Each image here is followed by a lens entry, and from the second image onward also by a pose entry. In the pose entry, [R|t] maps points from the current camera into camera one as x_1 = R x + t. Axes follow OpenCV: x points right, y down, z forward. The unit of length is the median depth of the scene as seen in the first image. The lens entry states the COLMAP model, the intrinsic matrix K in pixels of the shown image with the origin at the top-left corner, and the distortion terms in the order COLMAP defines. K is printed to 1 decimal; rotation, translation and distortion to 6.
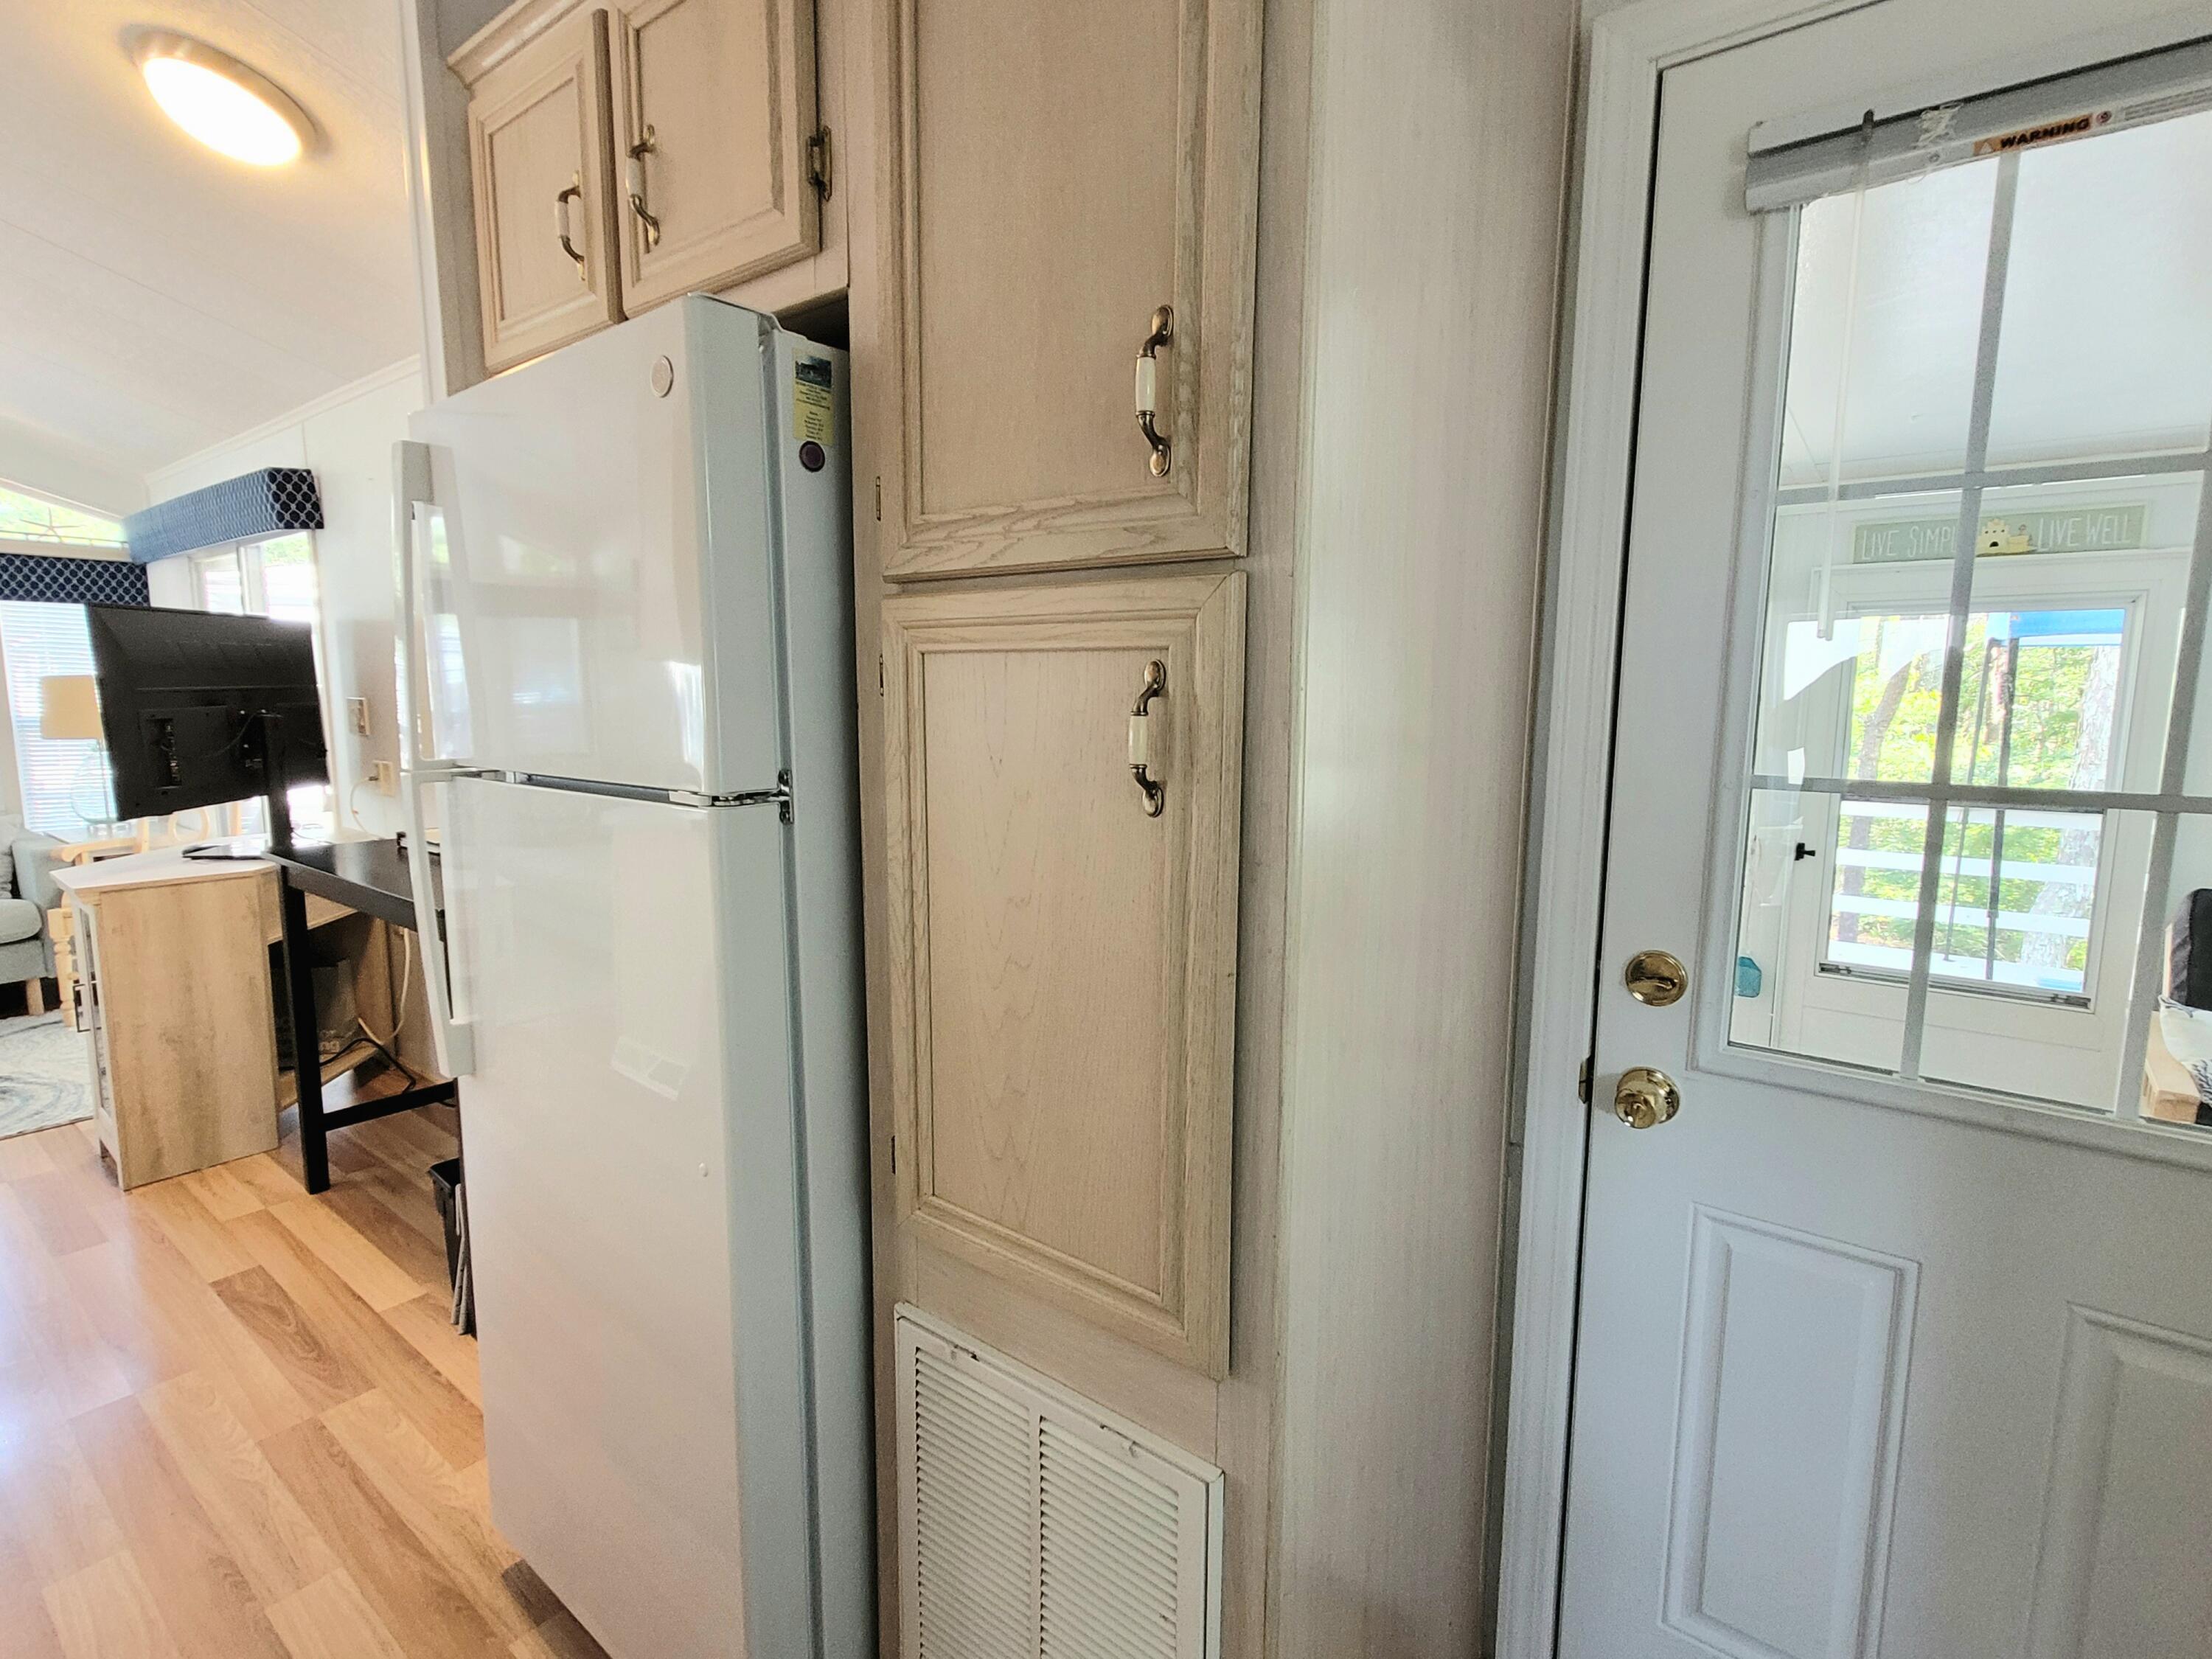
lens RADIAL K [[1114.4, 0, 1090.2], [0, 1114.4, 834.5], [0, 0, 1]] dist [0.014360, -0.005808]
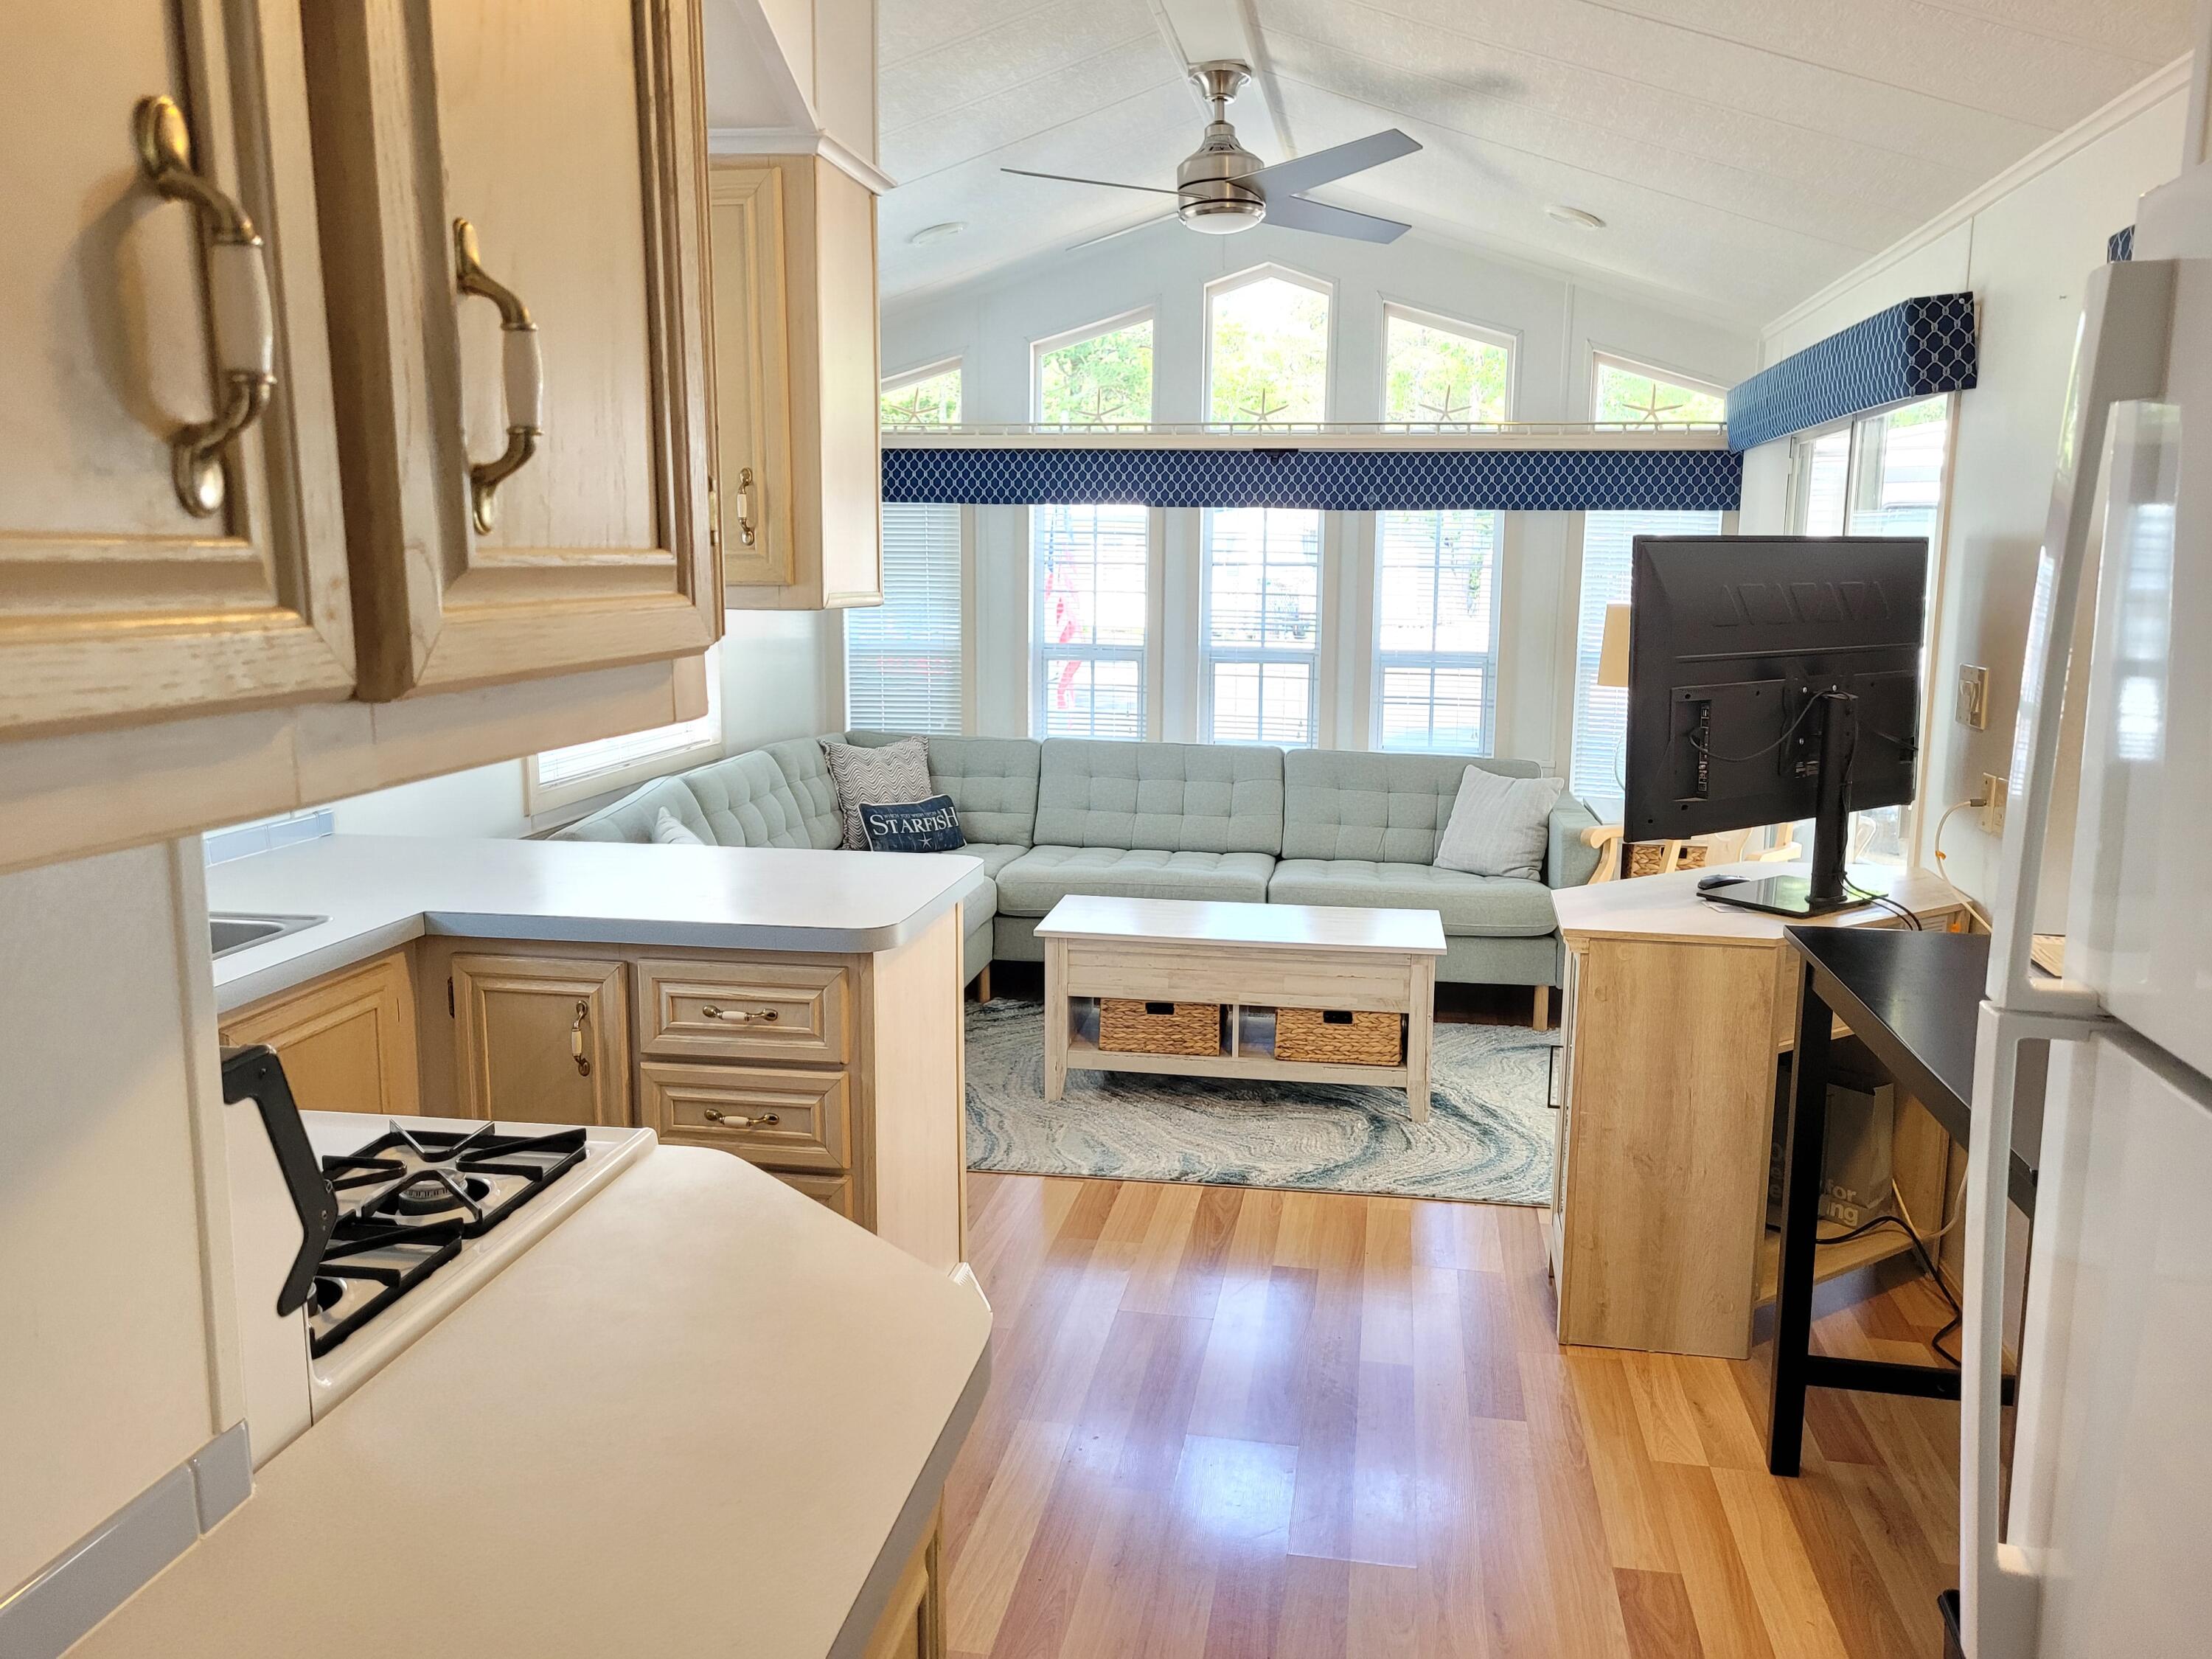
lens RADIAL K [[1681.7, 0, 1104.0], [0, 1681.7, 840.8], [0, 0, 1]] dist [0.045057, 0.000149]
pose [[0.490559, 0.139744, -0.860130, -0.082549], [-0.118116, 0.988611, 0.093253, -0.060512], [0.863366, 0.055850, 0.501478, 0.139435]]
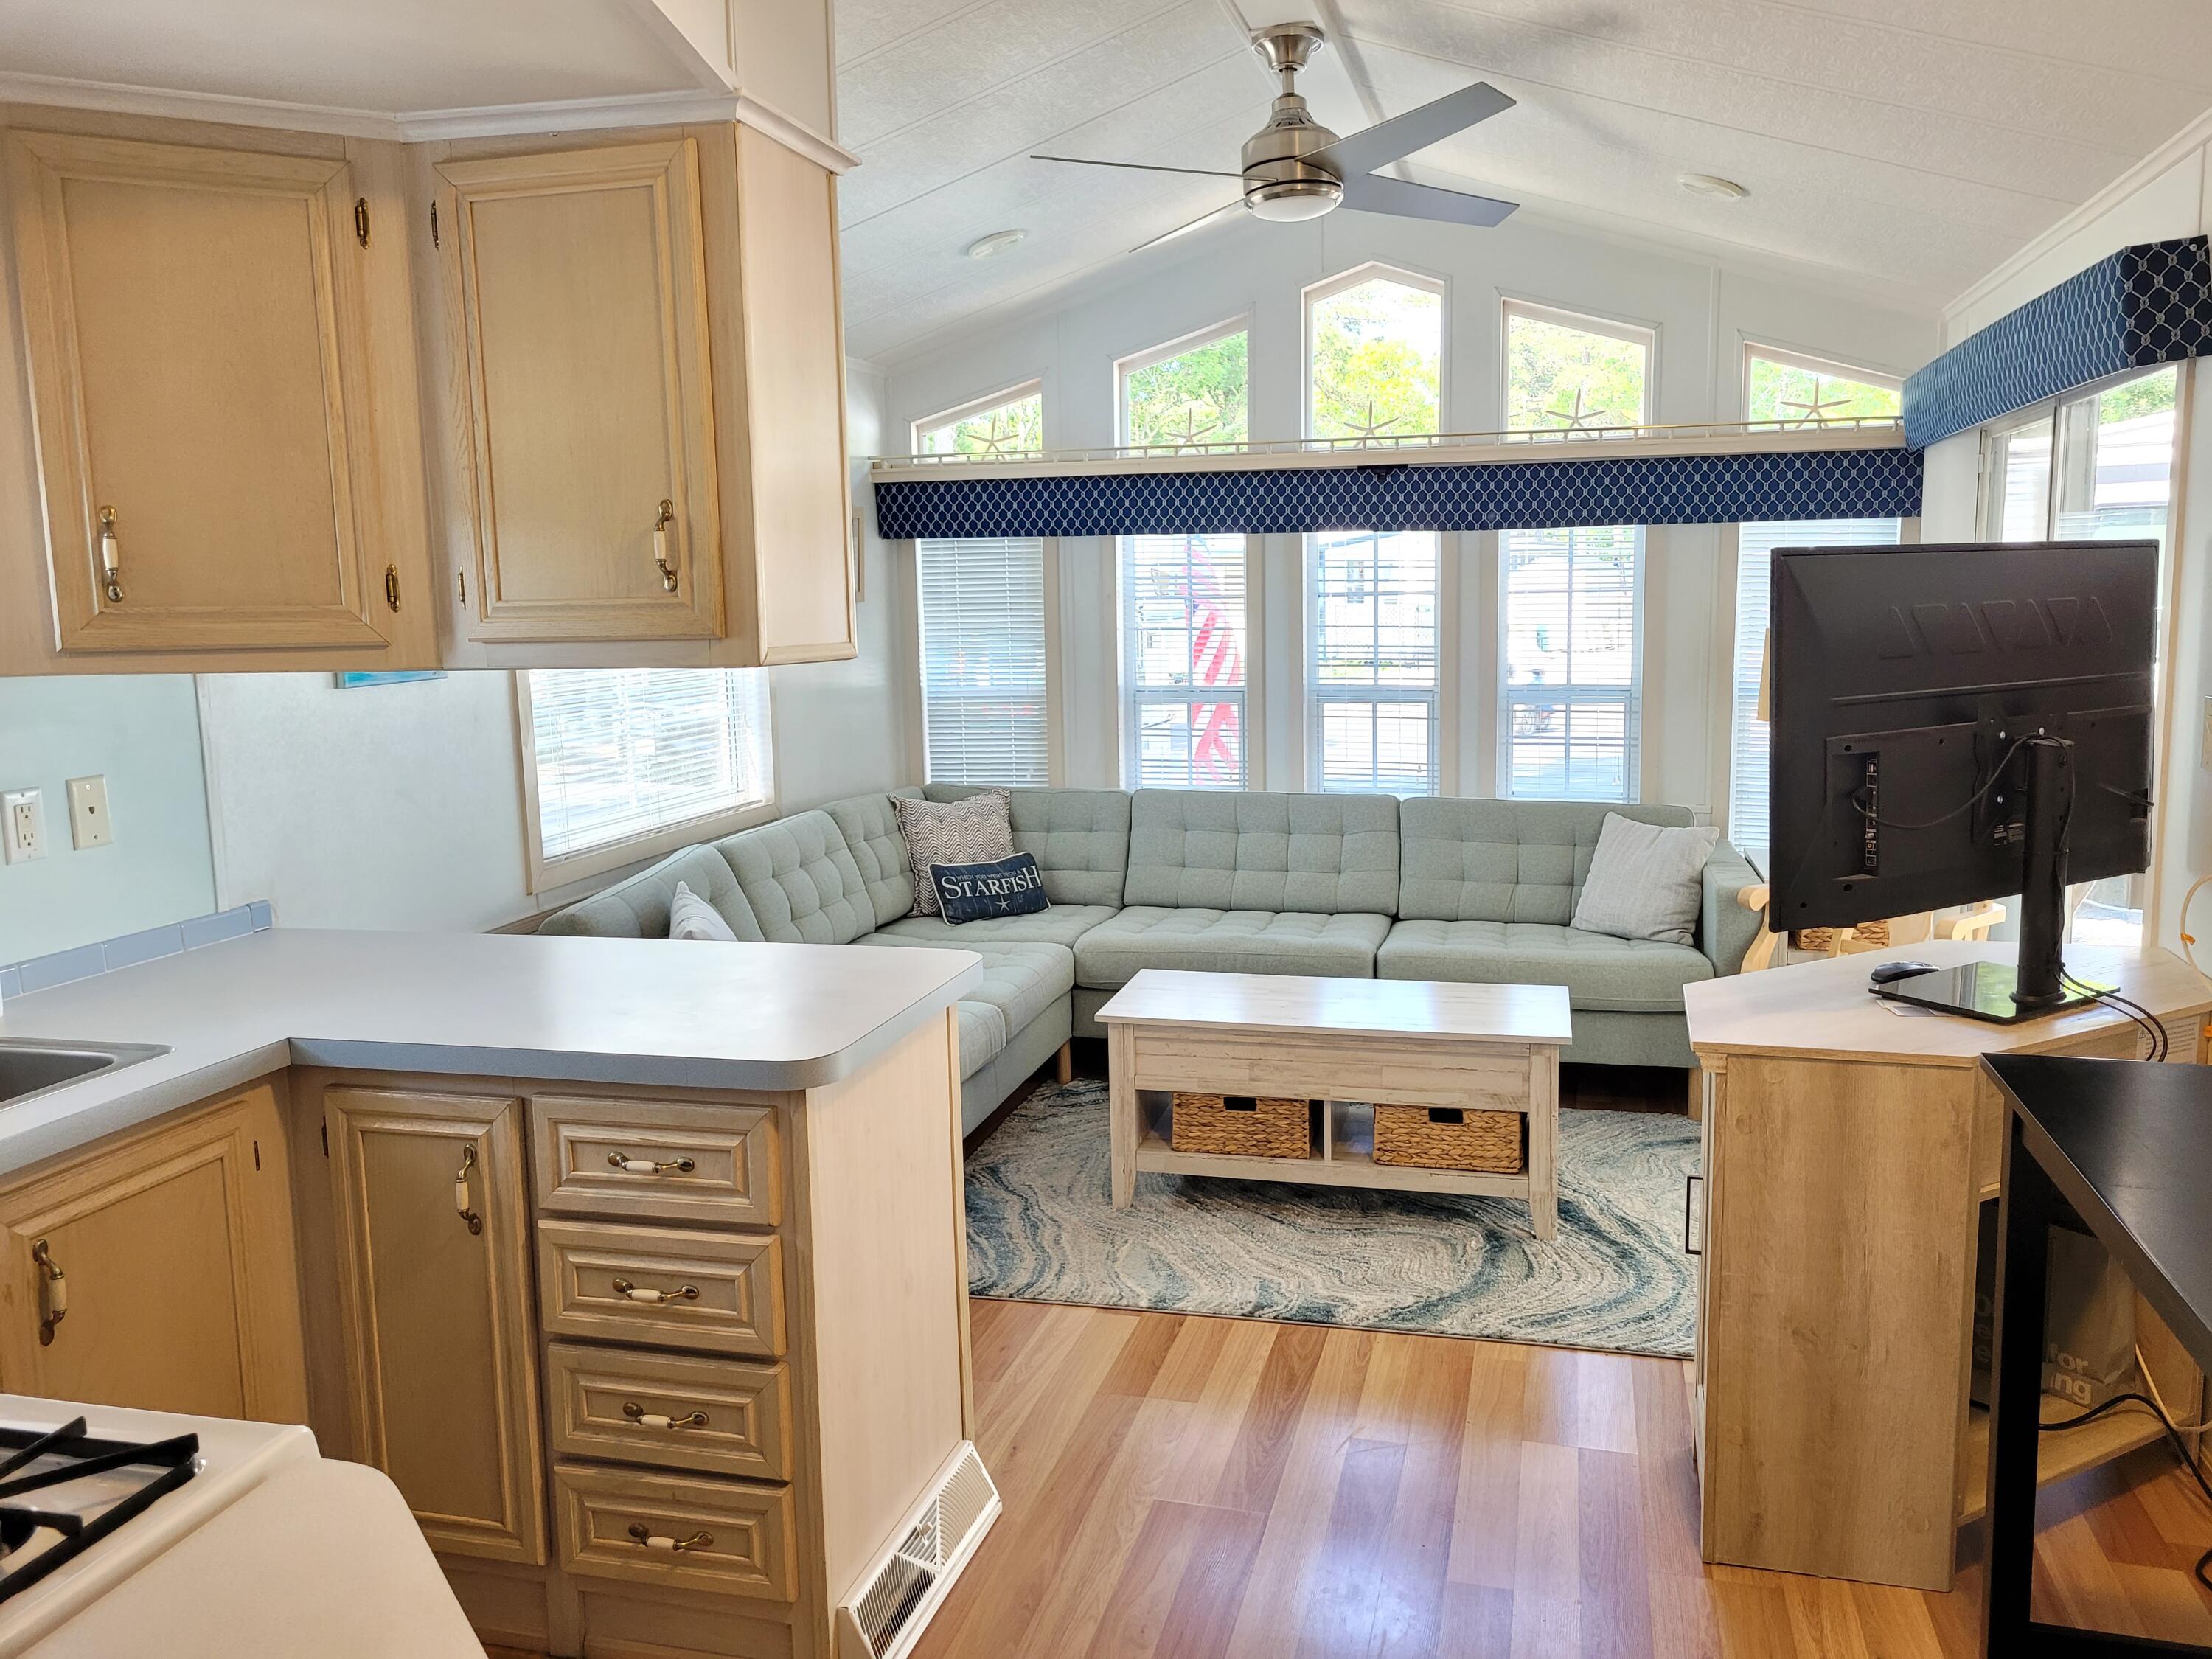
lens RADIAL K [[1677.1, 0, 1115.8], [0, 1677.1, 827.9], [0, 0, 1]] dist [0.048819, -0.030990]
pose [[0.408810, 0.111356, -0.905800, -0.186893], [-0.097028, 0.992206, 0.078187, -0.080870], [0.907447, 0.055925, 0.416429, 0.273355]]
